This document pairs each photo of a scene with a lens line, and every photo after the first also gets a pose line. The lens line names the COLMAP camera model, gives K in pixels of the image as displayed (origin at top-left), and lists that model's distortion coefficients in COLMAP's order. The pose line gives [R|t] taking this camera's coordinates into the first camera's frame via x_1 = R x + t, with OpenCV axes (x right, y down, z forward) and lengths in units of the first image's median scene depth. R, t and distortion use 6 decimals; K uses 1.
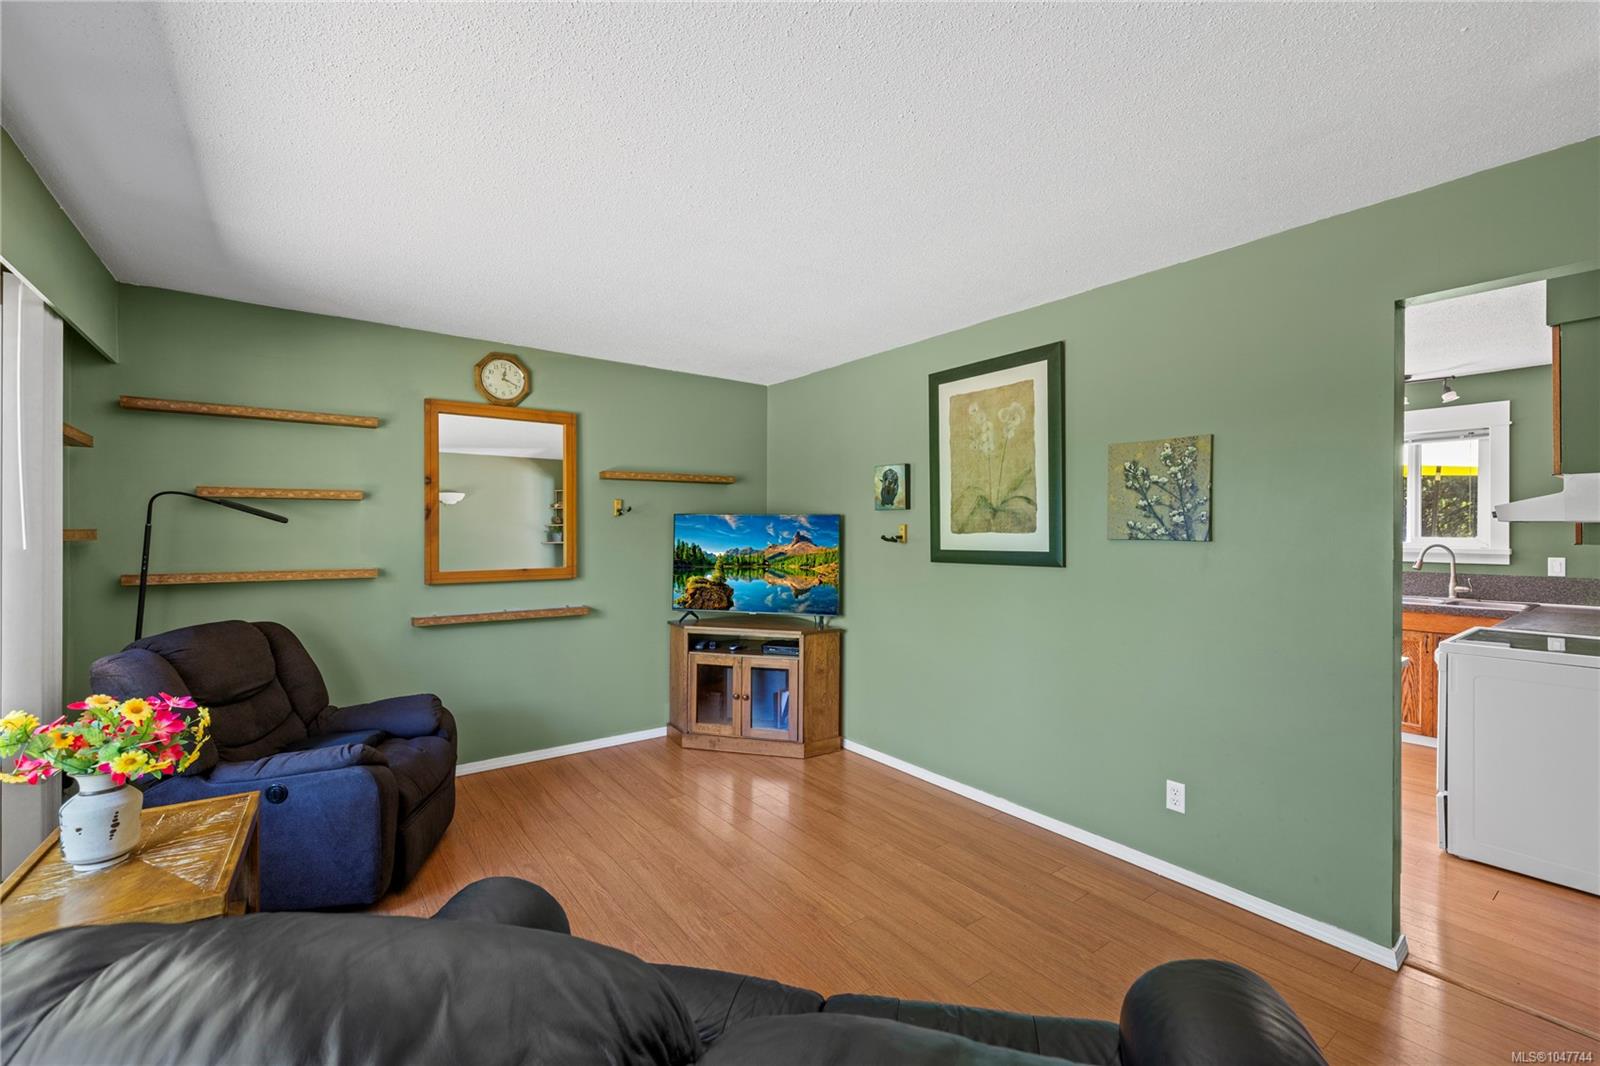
lens RADIAL K [[673.6, 0, 800.4], [0, 673.6, 543.0], [0, 0, 1]] dist [0.000195, -0.000693]
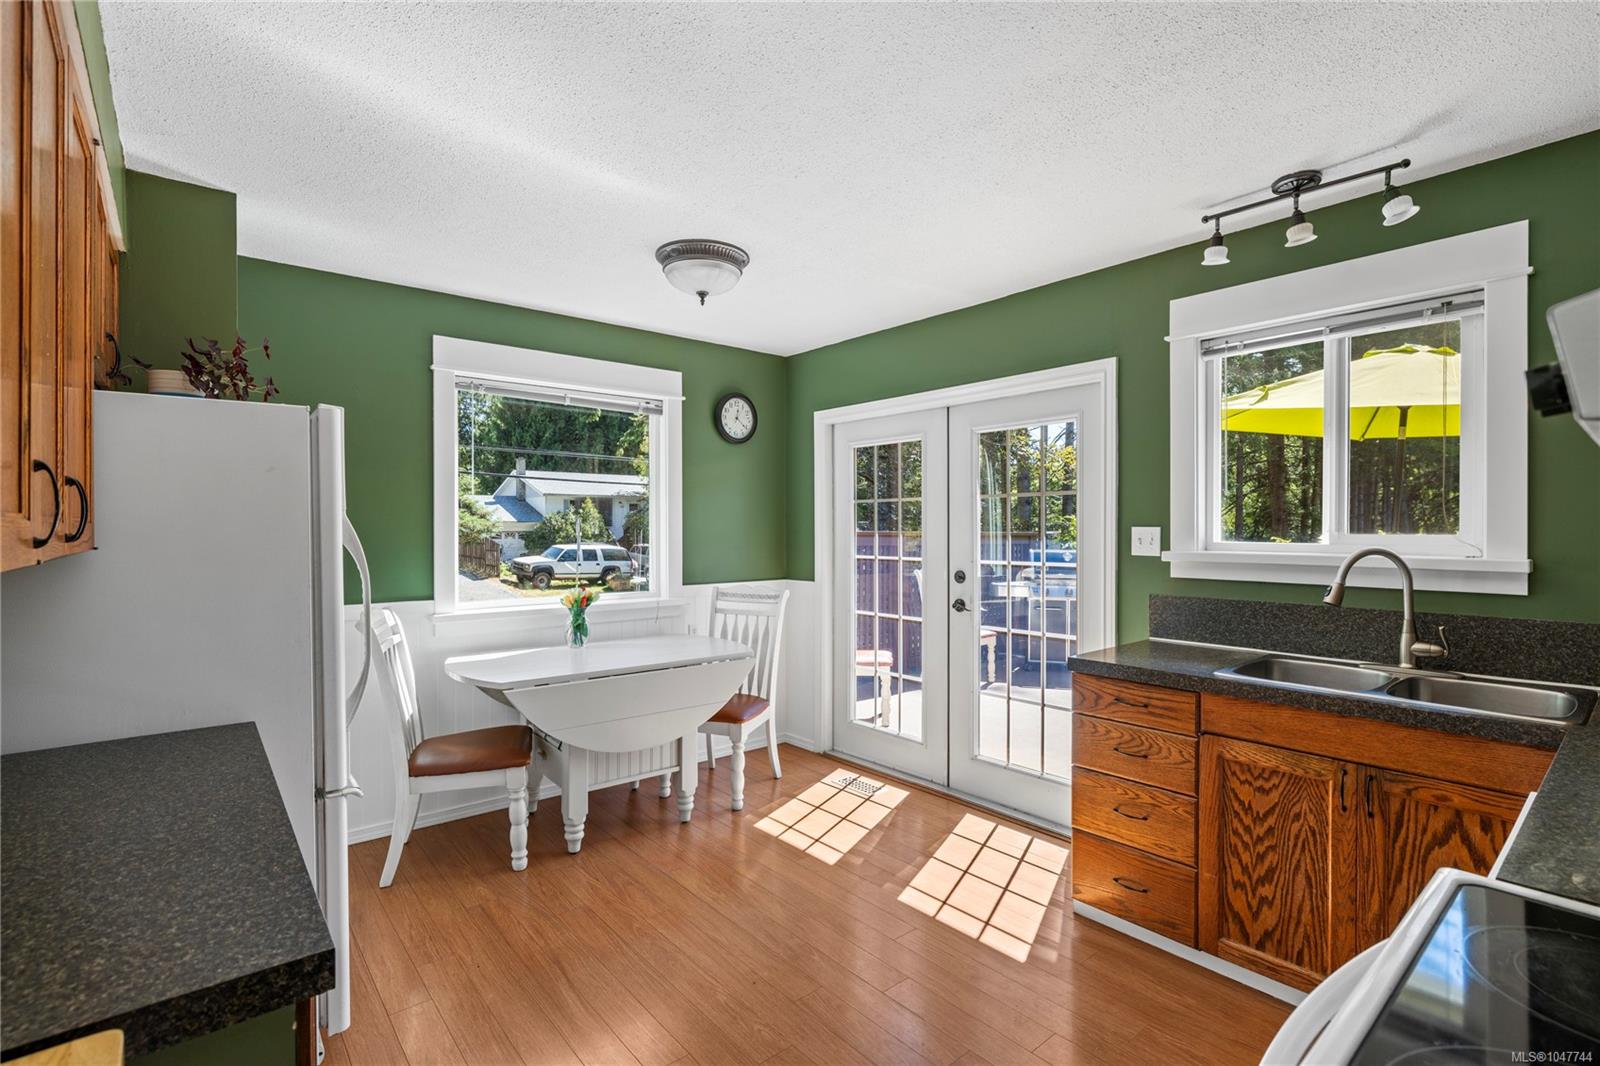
lens RADIAL K [[735.2, 0, 796.8], [0, 735.2, 538.5], [0, 0, 1]] dist [-0.004778, -0.000549]
pose [[0.998461, 0.001654, 0.055425, 0.220270], [-0.001708, 0.999998, 0.000917, -0.001938], [-0.055424, -0.001011, 0.998462, 0.220035]]
